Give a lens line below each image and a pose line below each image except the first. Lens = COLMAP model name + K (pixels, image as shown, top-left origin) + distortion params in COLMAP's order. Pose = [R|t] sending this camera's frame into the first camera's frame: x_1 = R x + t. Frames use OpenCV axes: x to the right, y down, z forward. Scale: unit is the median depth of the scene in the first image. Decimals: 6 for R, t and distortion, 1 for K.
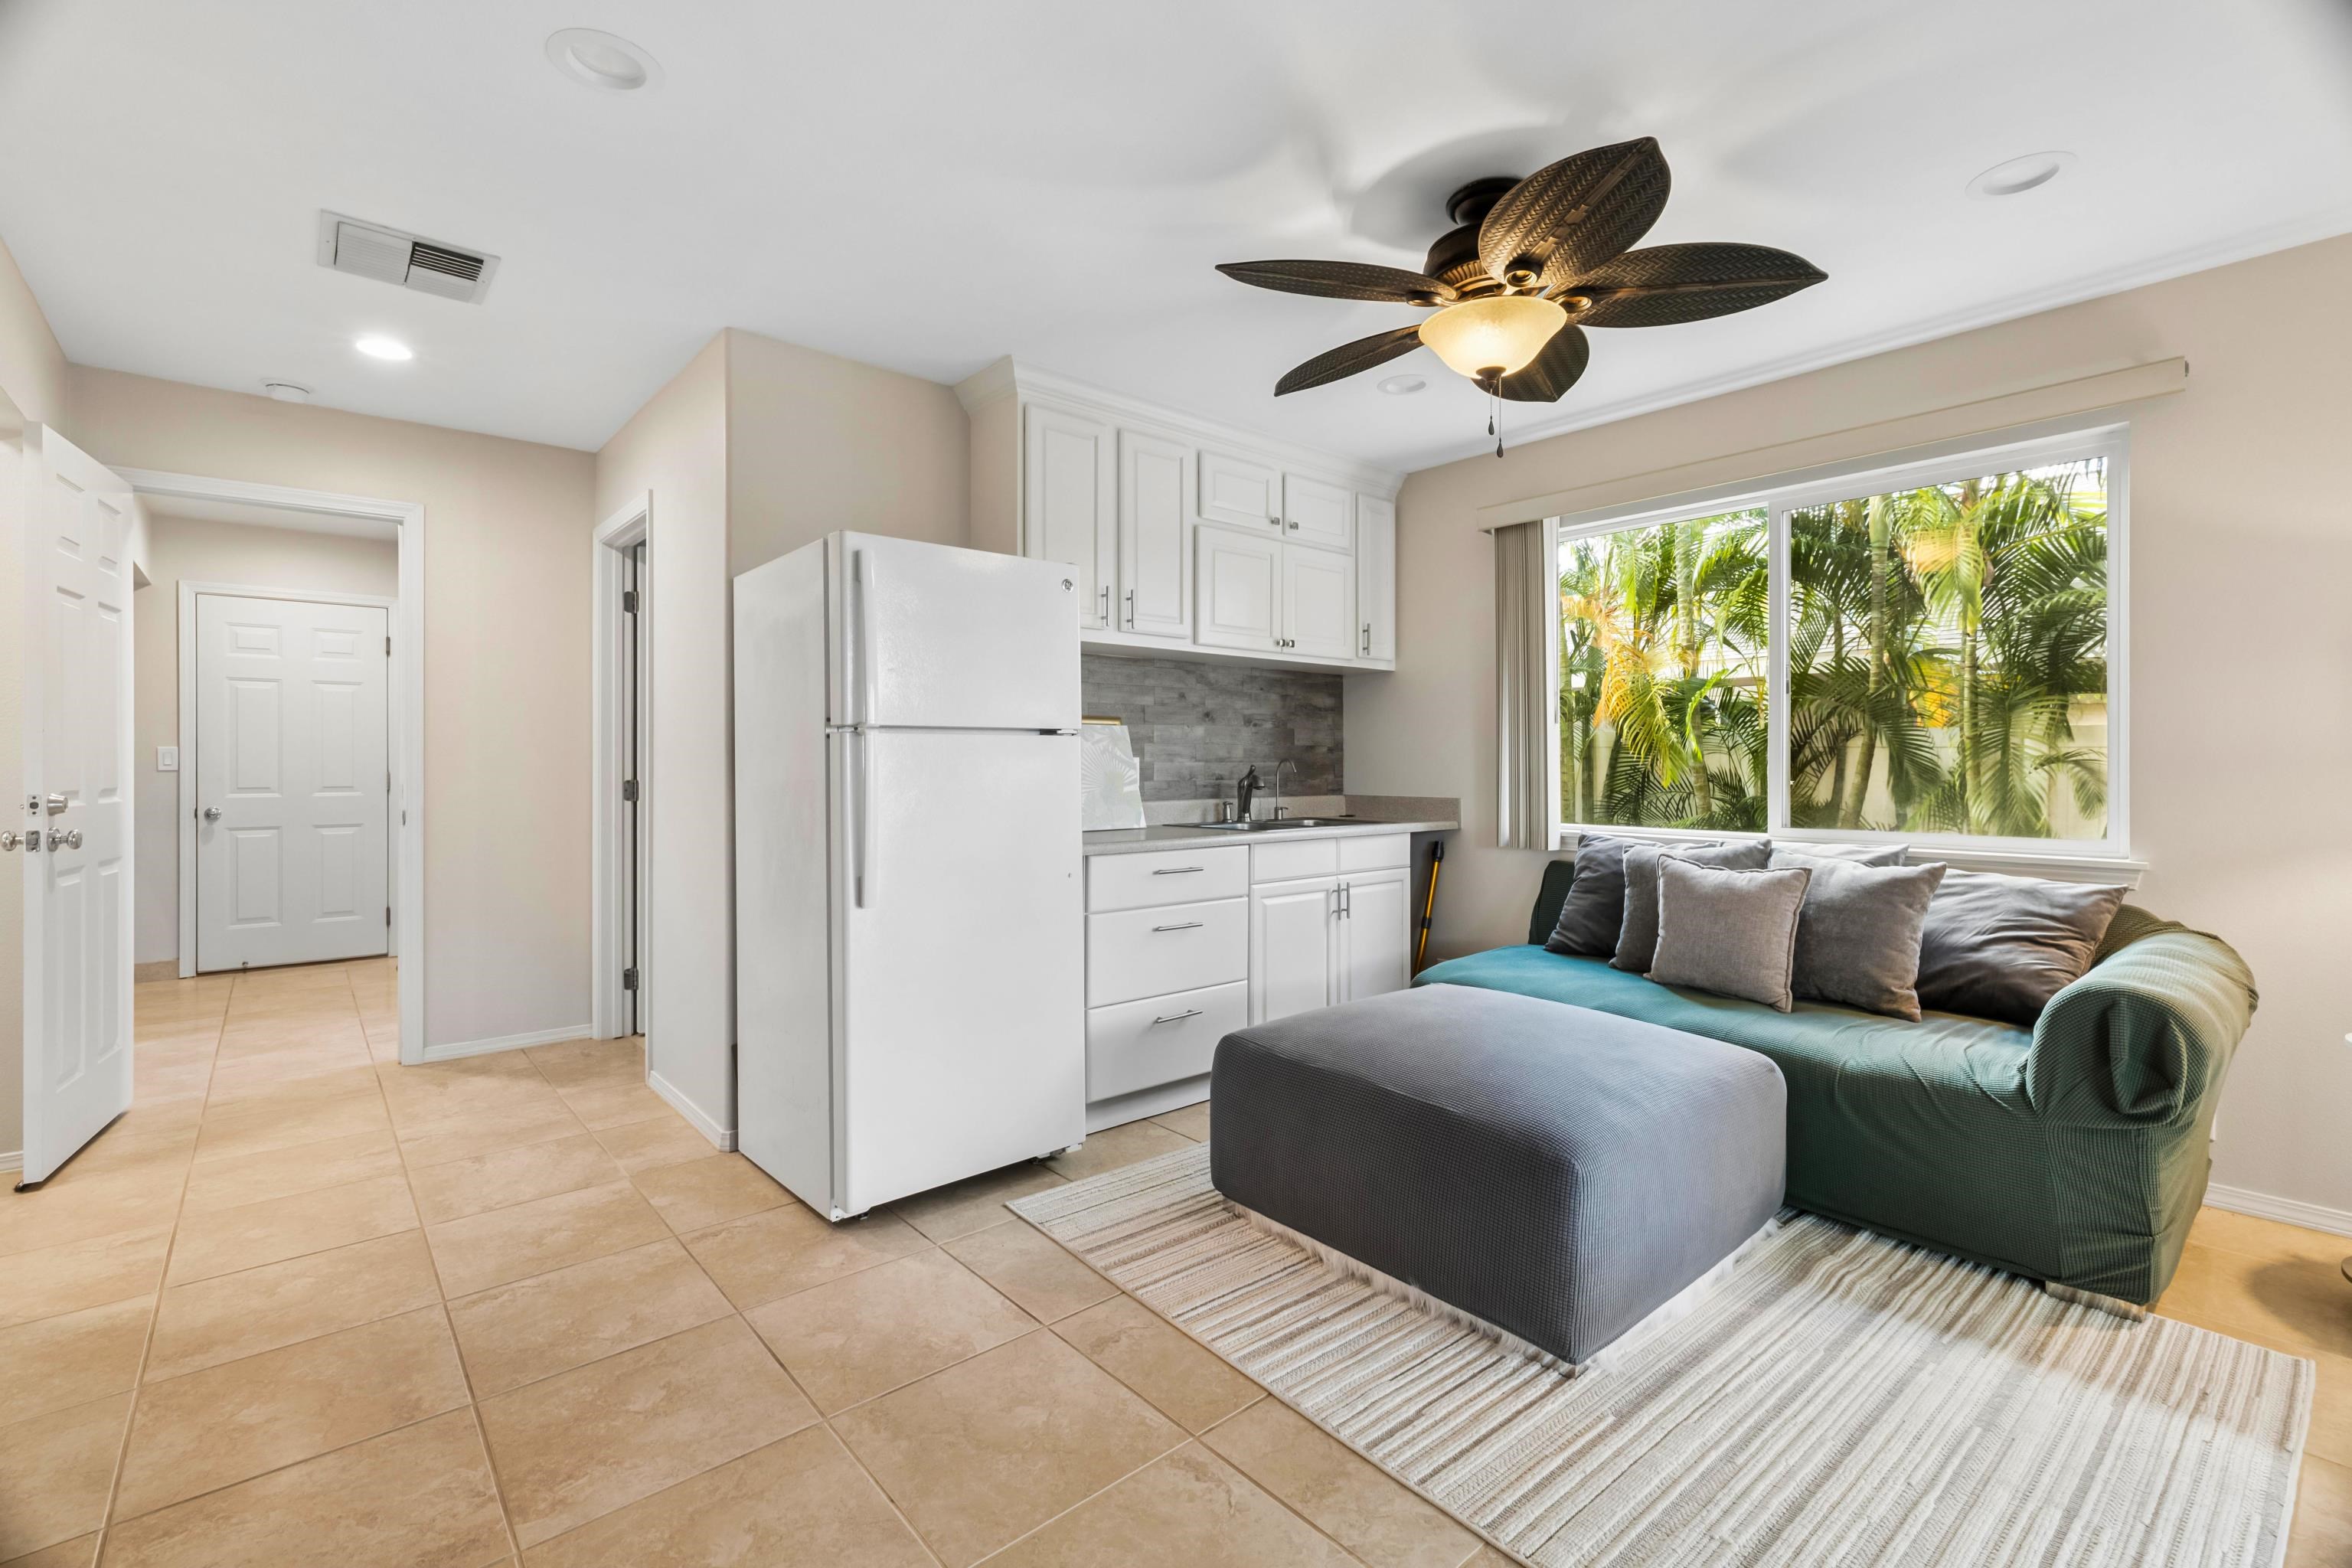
lens RADIAL K [[1021.0, 0, 1167.9], [0, 1021.0, 770.3], [0, 0, 1]] dist [-0.008975, 0.000844]
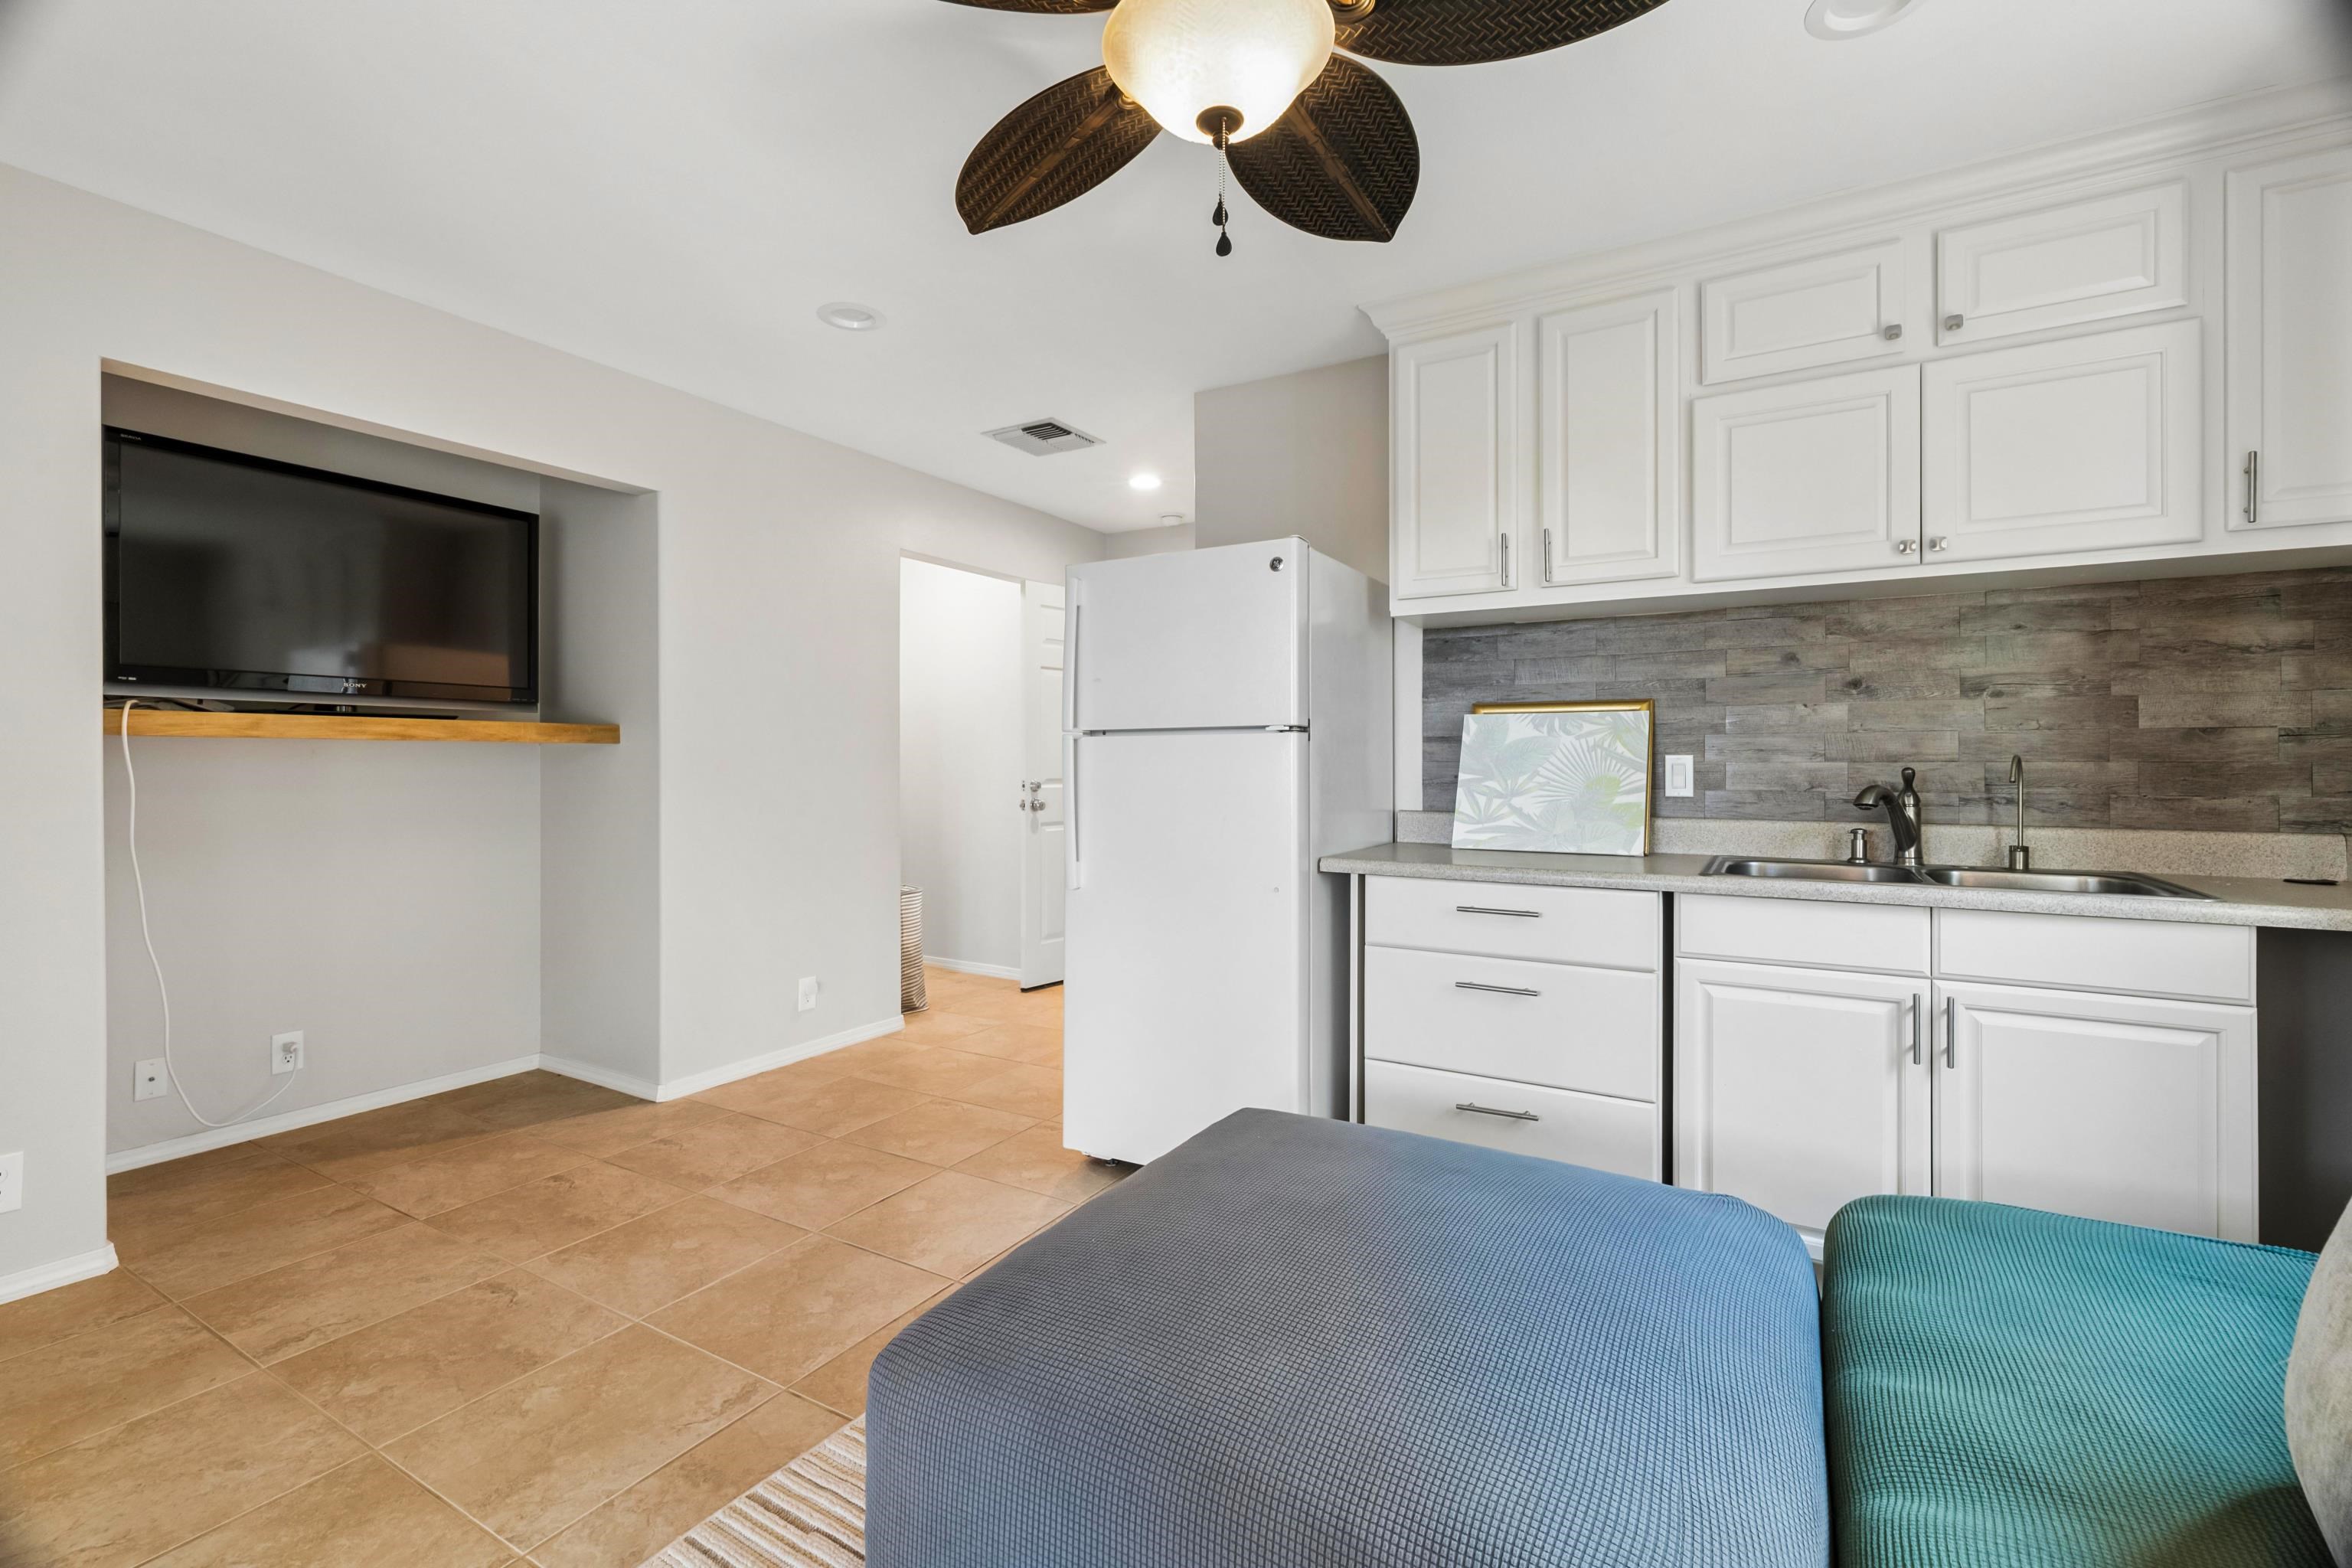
lens RADIAL K [[1021.0, 0, 1182.3], [0, 1021.0, 772.3], [0, 0, 1]] dist [-0.008975, 0.000844]
pose [[0.321849, 0.009764, -0.946741, 0.656591], [-0.004681, 0.999951, 0.008721, -0.007246], [0.946779, 0.001624, 0.321879, 0.583689]]
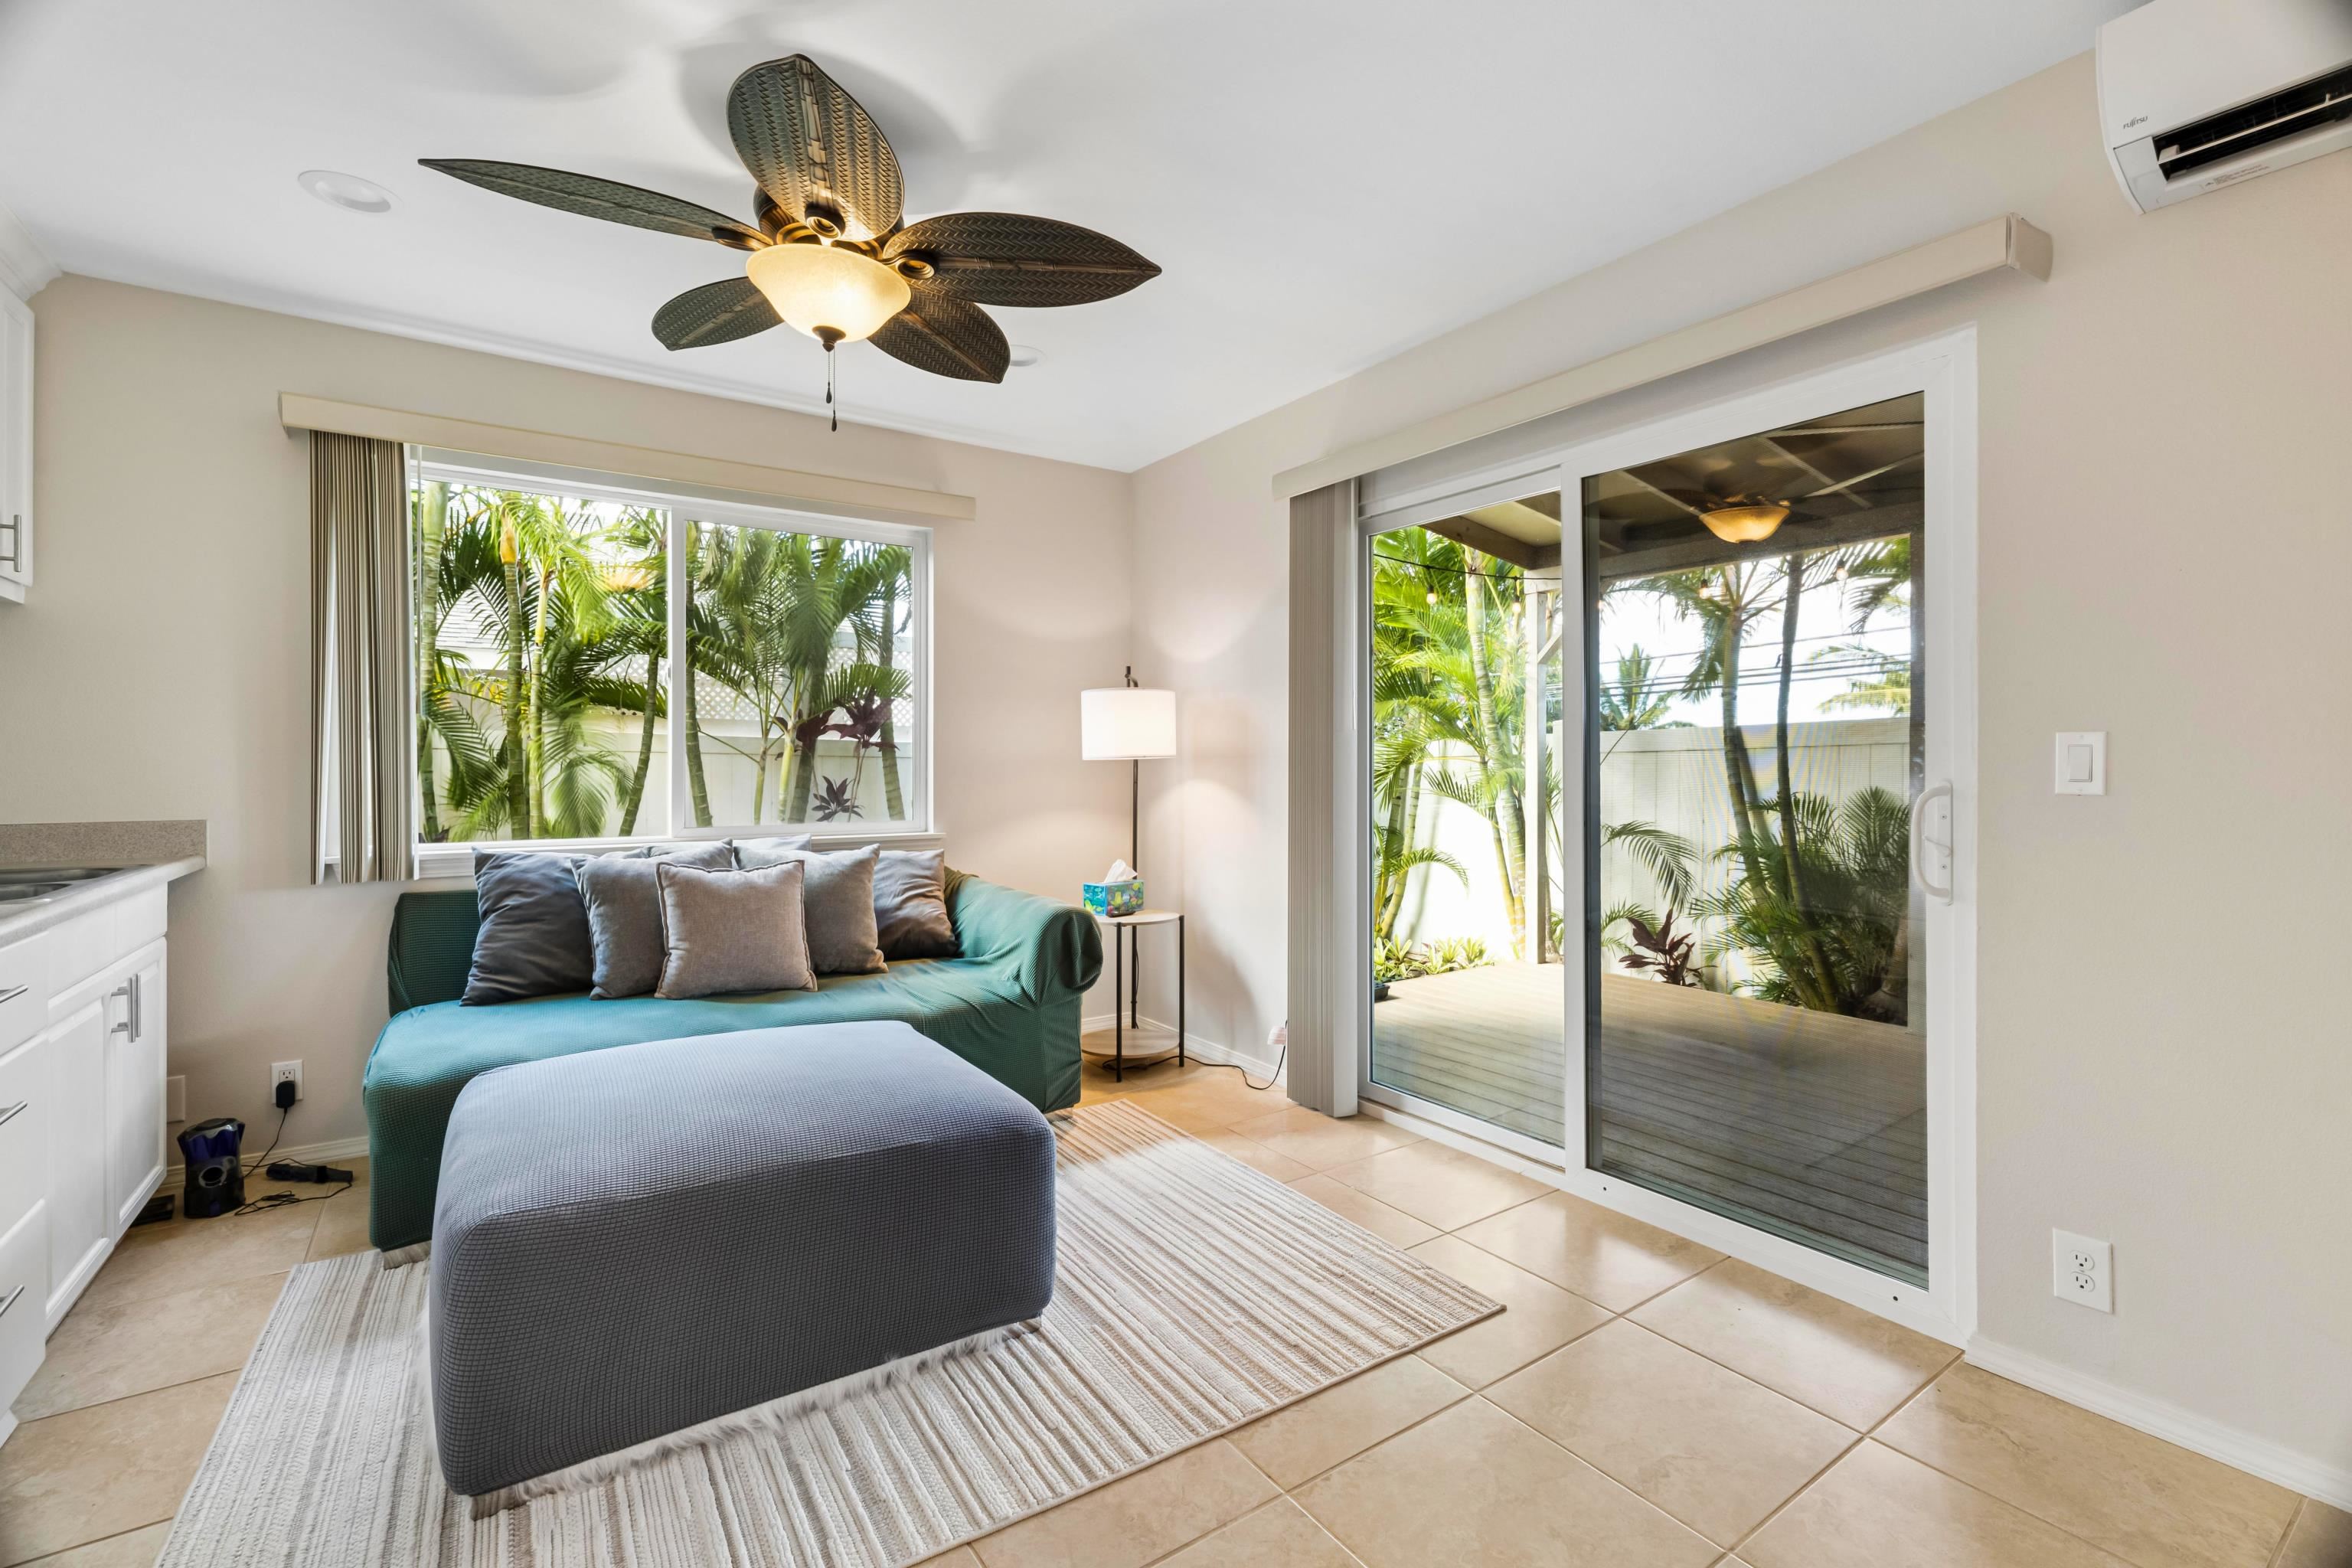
lens RADIAL K [[1021.0, 0, 1165.4], [0, 1021.0, 769.3], [0, 0, 1]] dist [-0.008975, 0.000844]
pose [[0.112685, -0.003368, 0.993625, -0.406092], [0.010137, 0.999946, 0.002240, -0.001742], [-0.993579, 0.009820, 0.112713, 0.445522]]
